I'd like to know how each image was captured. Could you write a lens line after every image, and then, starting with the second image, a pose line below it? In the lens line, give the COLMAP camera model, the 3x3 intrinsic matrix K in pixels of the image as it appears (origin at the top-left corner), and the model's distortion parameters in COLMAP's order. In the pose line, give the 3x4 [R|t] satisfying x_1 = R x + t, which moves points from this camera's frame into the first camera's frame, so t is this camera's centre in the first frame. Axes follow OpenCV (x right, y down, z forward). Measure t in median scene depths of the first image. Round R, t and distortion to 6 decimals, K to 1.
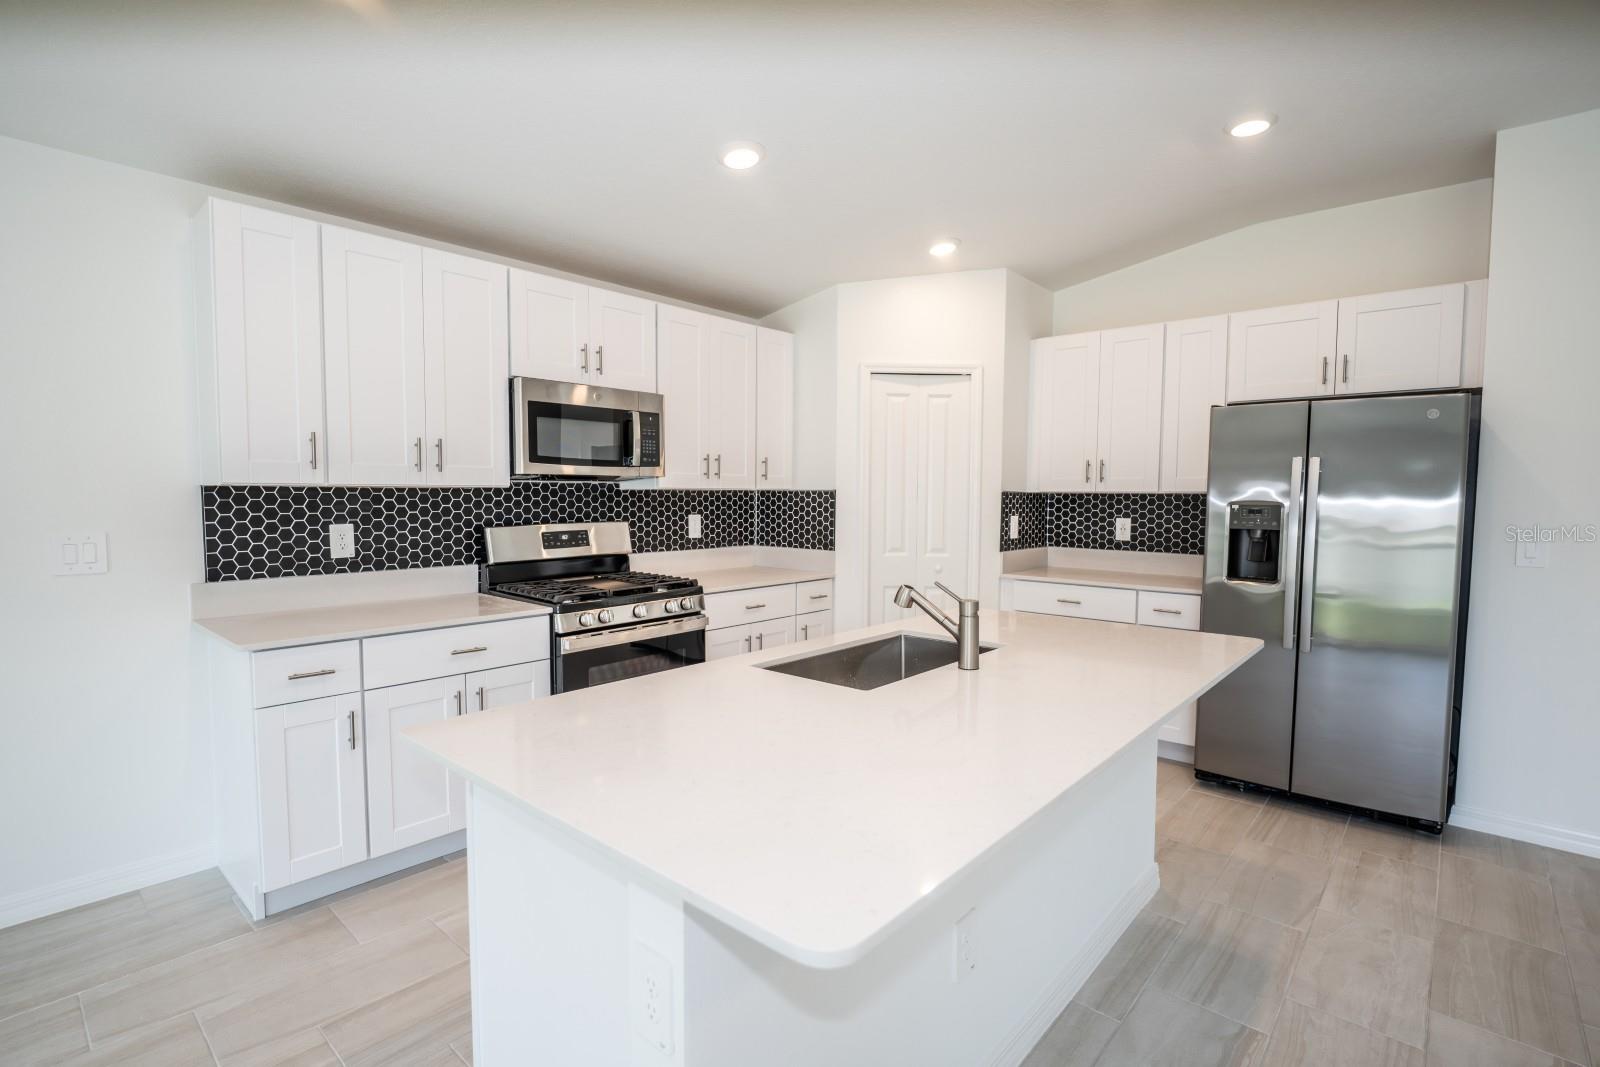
lens RADIAL K [[763.2, 0, 800.0], [0, 763.2, 533.5], [0, 0, 1]] dist [-0.001467, -0.000464]
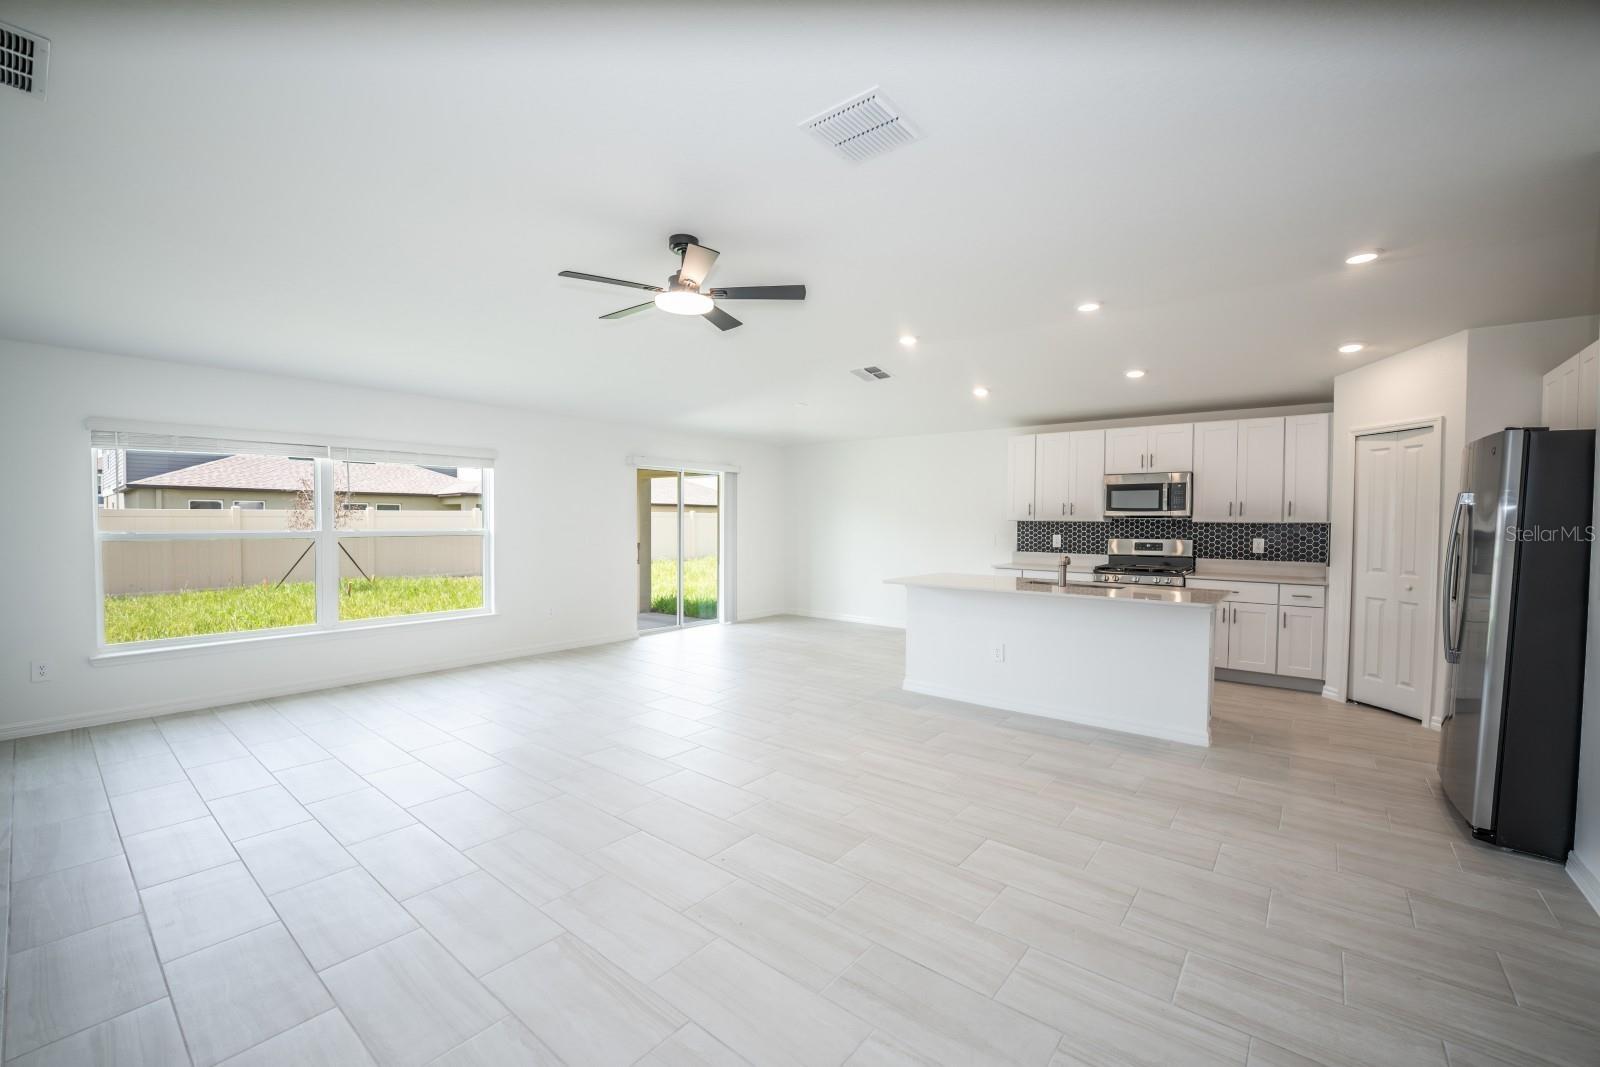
lens RADIAL K [[652.8, 0, 800.0], [0, 652.8, 533.5], [0, 0, 1]] dist [-0.011747, 0.000061]
pose [[0.046567, 0.014593, -0.998809, 1.445728], [-0.063369, 0.997922, 0.011626, 0.011977], [0.996903, 0.062752, 0.047395, -0.025700]]
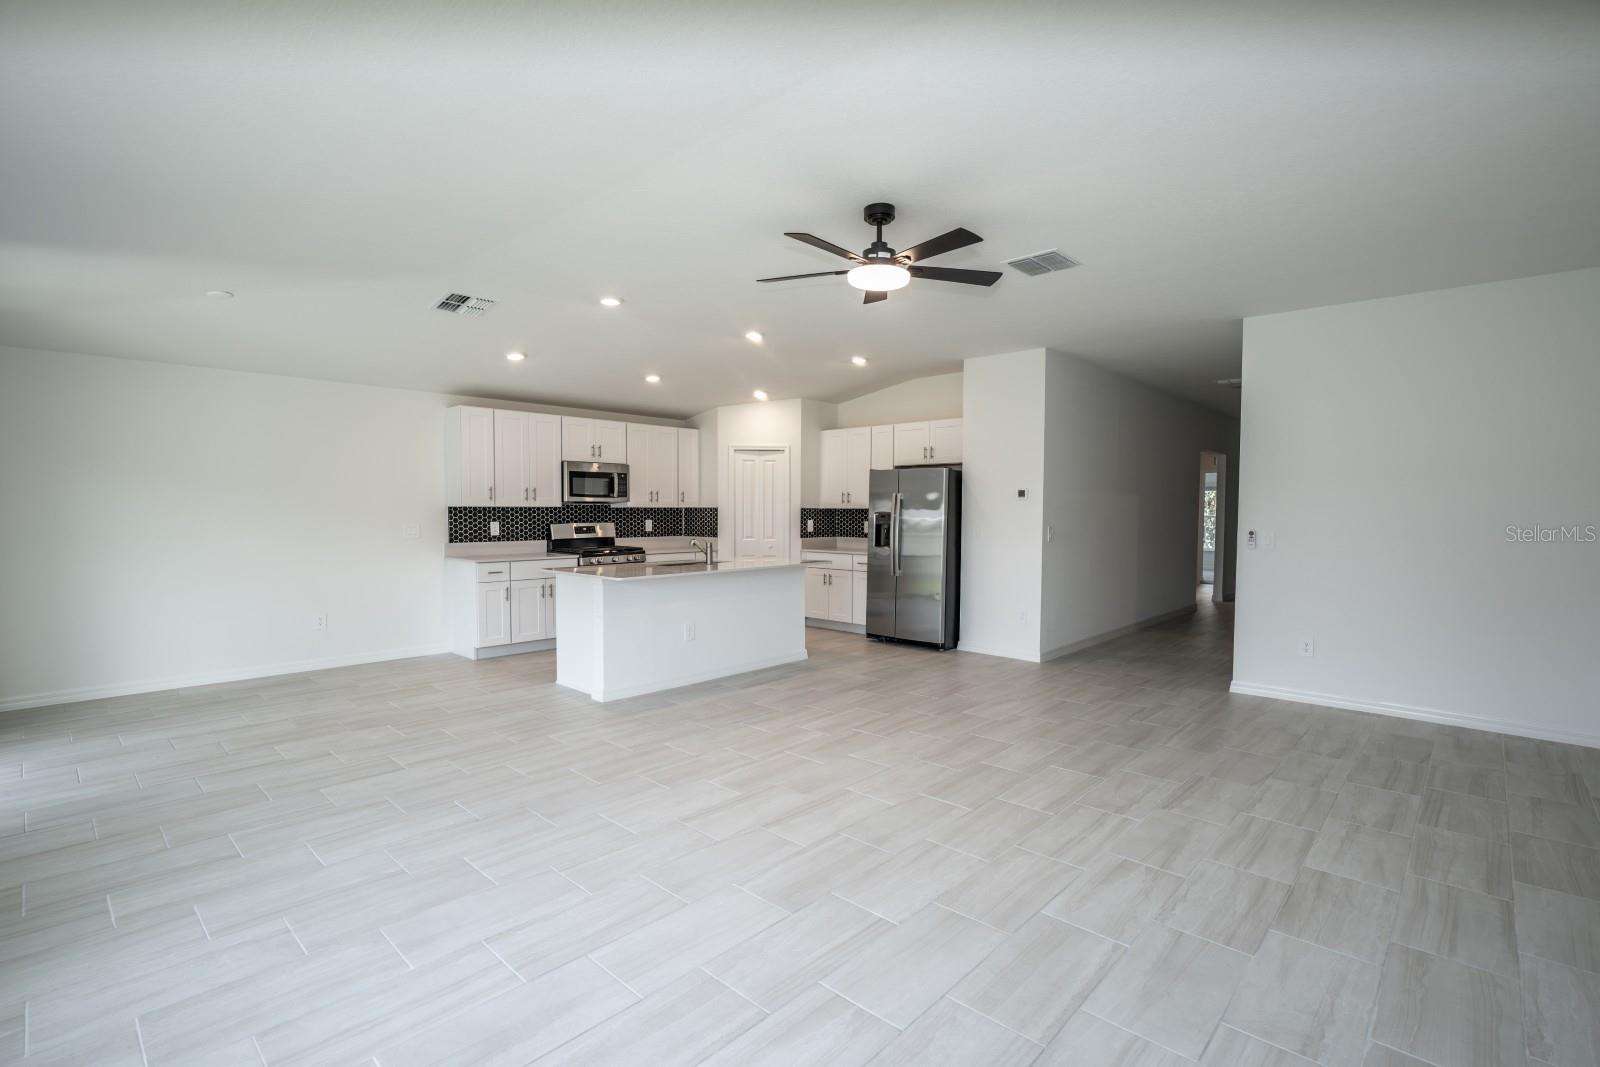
lens RADIAL K [[743.3, 0, 800.0], [0, 743.3, 533.5], [0, 0, 1]] dist [-0.000568, 0.000069]
pose [[0.999628, -0.002167, -0.027174, 0.390782], [0.001578, 0.999763, -0.021697, 0.068032], [0.027215, 0.021646, 0.999395, -1.186124]]
